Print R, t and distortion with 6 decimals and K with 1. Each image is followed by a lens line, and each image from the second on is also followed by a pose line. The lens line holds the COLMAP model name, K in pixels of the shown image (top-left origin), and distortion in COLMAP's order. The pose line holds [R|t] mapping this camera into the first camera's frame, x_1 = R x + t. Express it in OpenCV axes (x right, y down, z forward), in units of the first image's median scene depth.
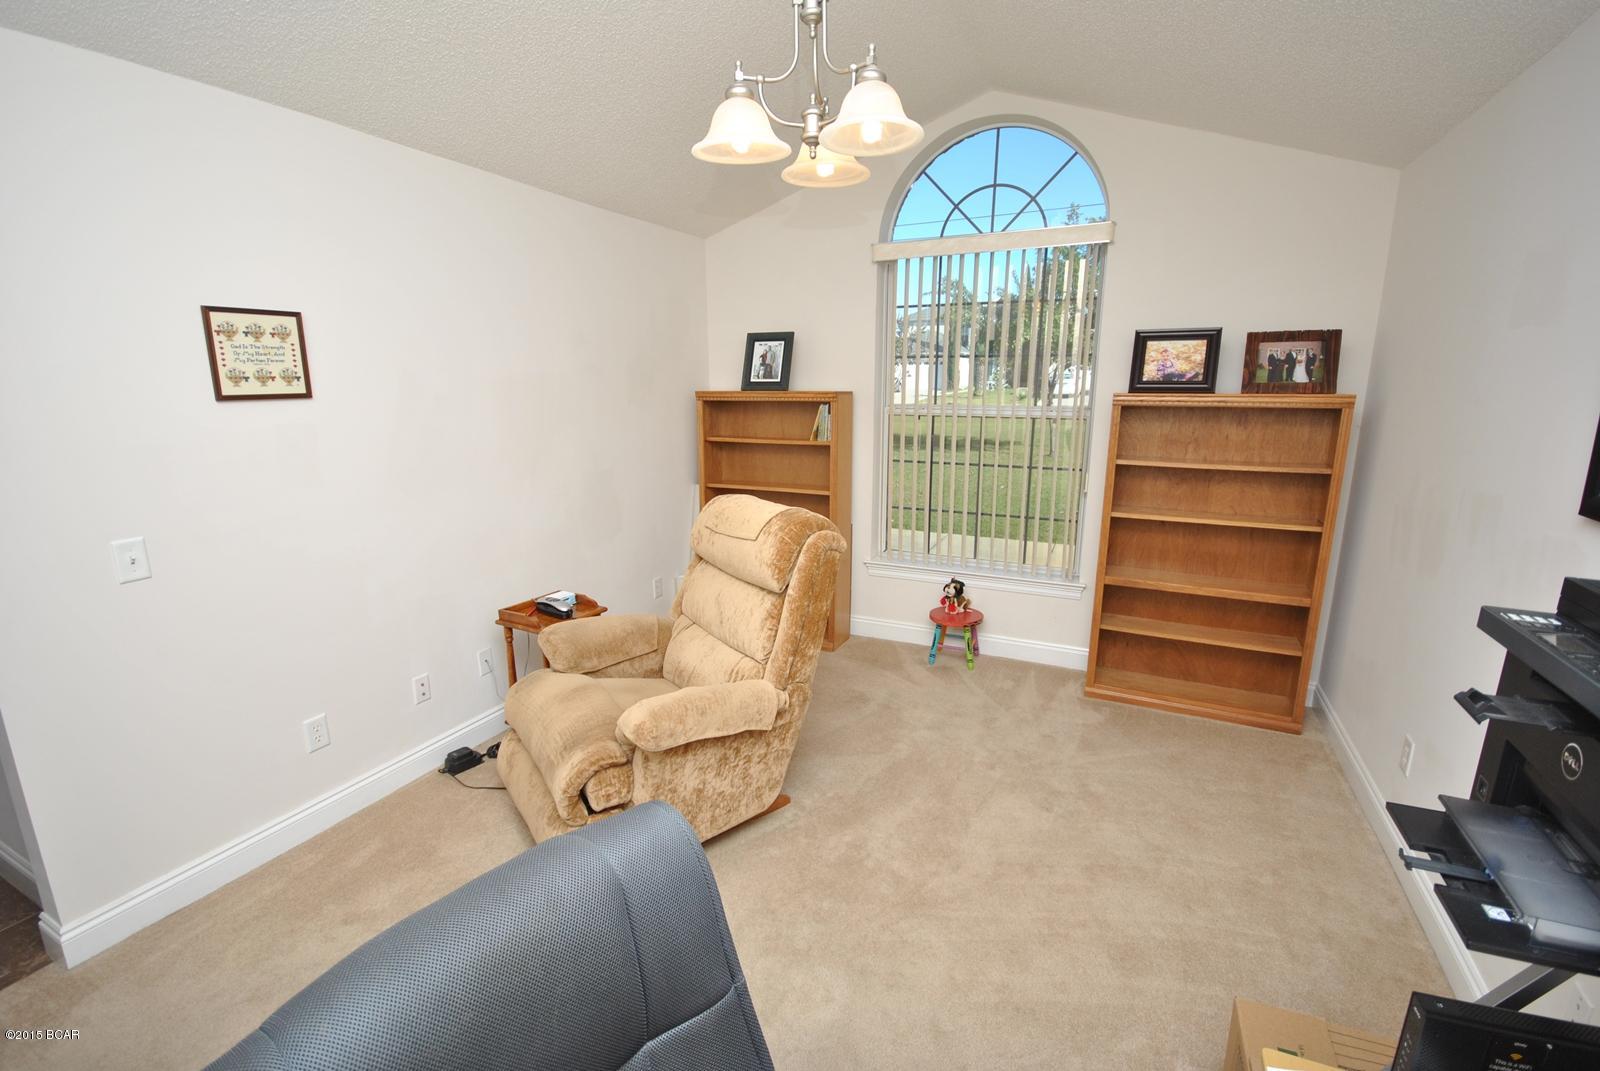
lens RADIAL K [[707.8, 0, 800.5], [0, 707.8, 532.3], [0, 0, 1]] dist [0.024370, -0.019564]
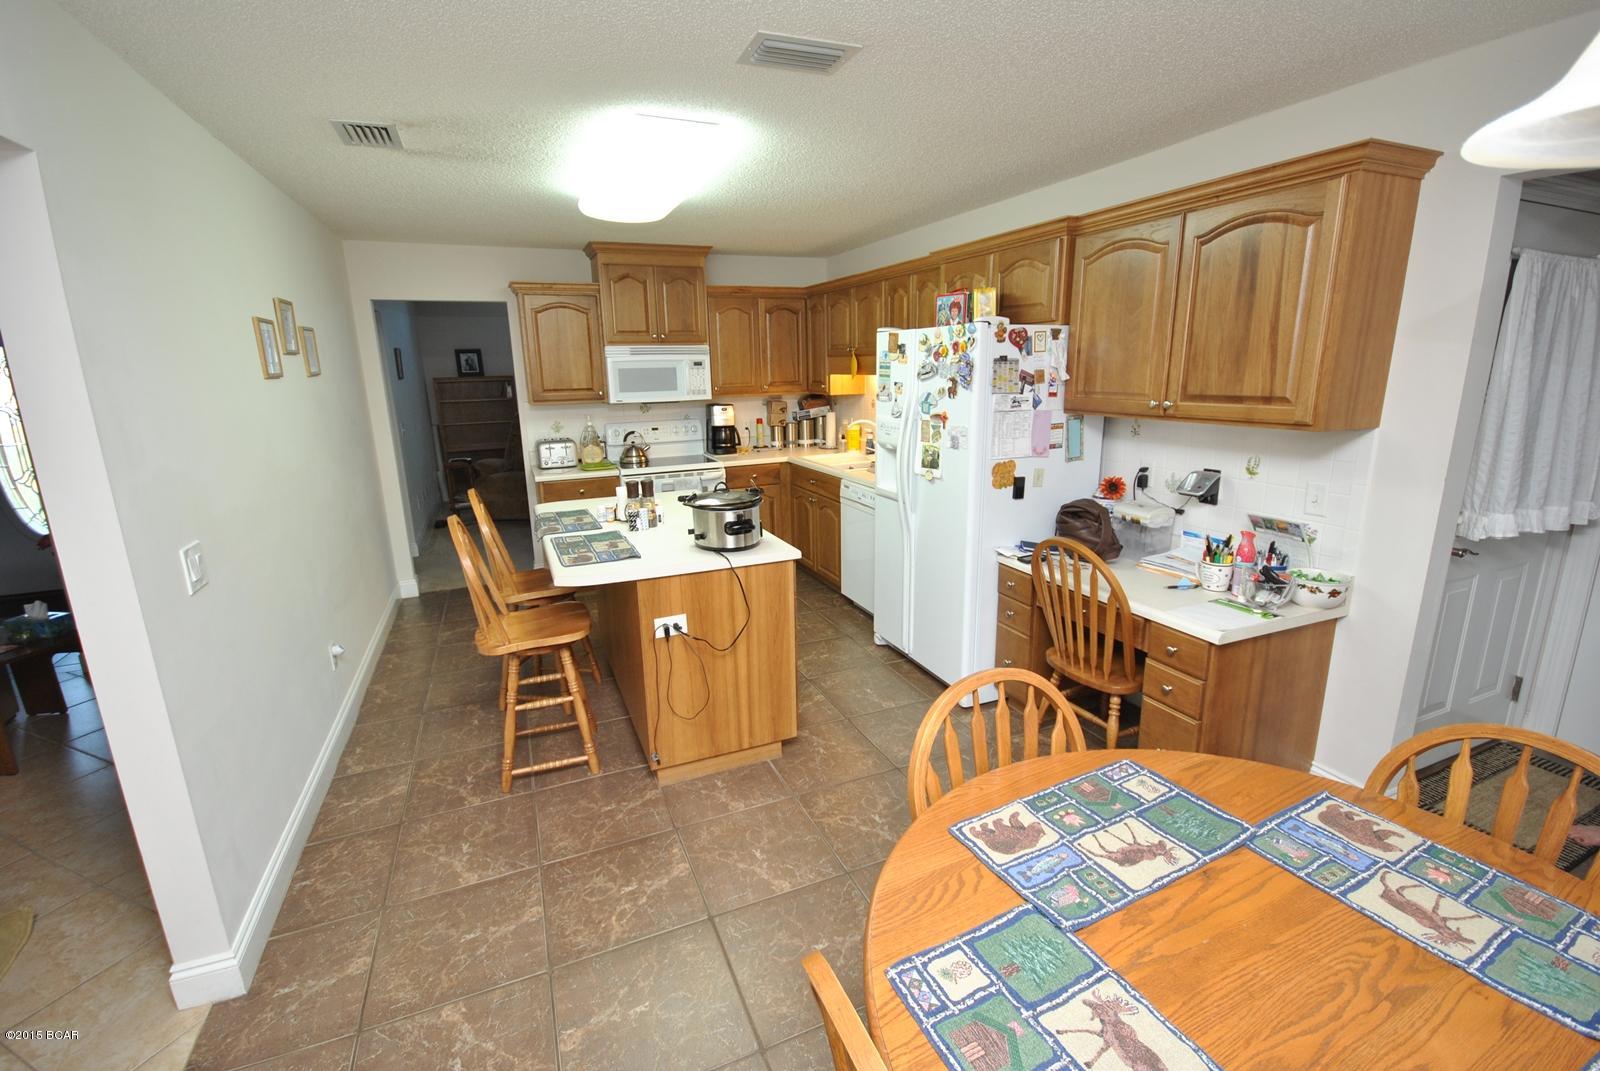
lens RADIAL K [[707.8, 0, 800.5], [0, 707.8, 532.3], [0, 0, 1]] dist [0.024370, -0.019564]
pose [[0.669526, -0.188577, 0.718453, -1.267774], [0.180648, 0.979535, 0.088758, 0.312108], [-0.720487, 0.070362, 0.689890, -1.449318]]
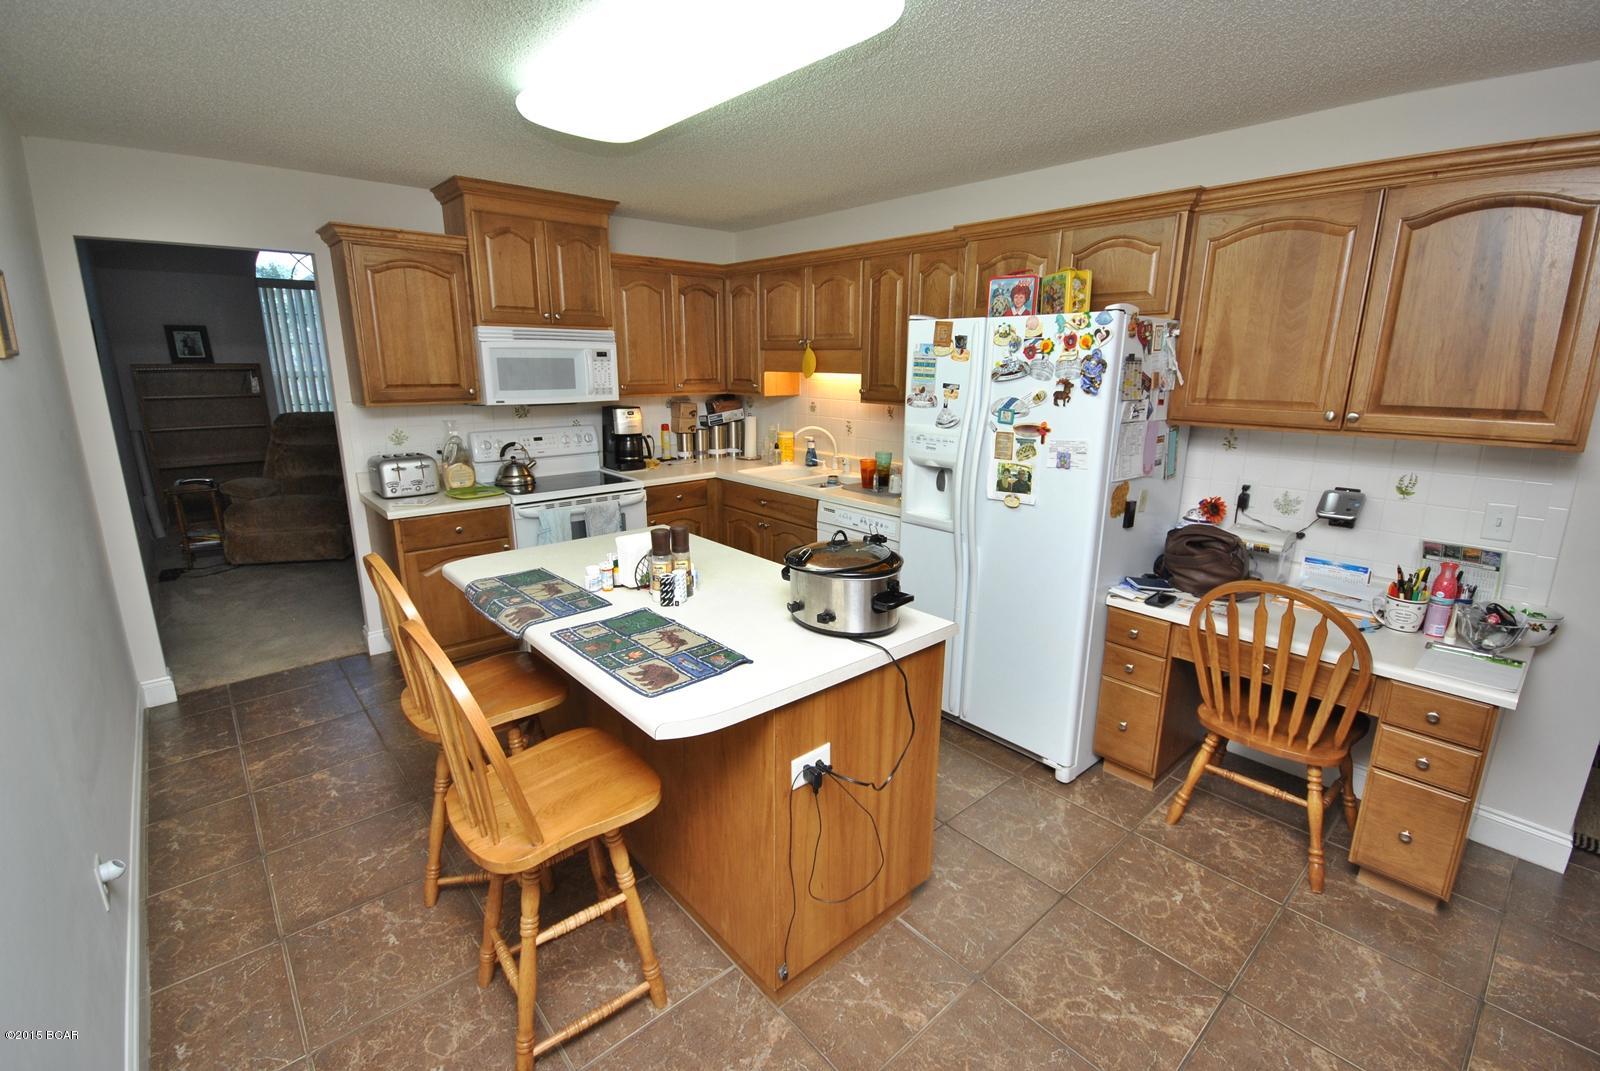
lens RADIAL K [[707.8, 0, 800.5], [0, 707.8, 532.3], [0, 0, 1]] dist [0.024370, -0.019564]
pose [[0.399826, -0.218368, 0.890199, -1.228466], [0.192259, 0.969581, 0.151490, 0.220062], [-0.896201, 0.110579, 0.429647, -1.013897]]
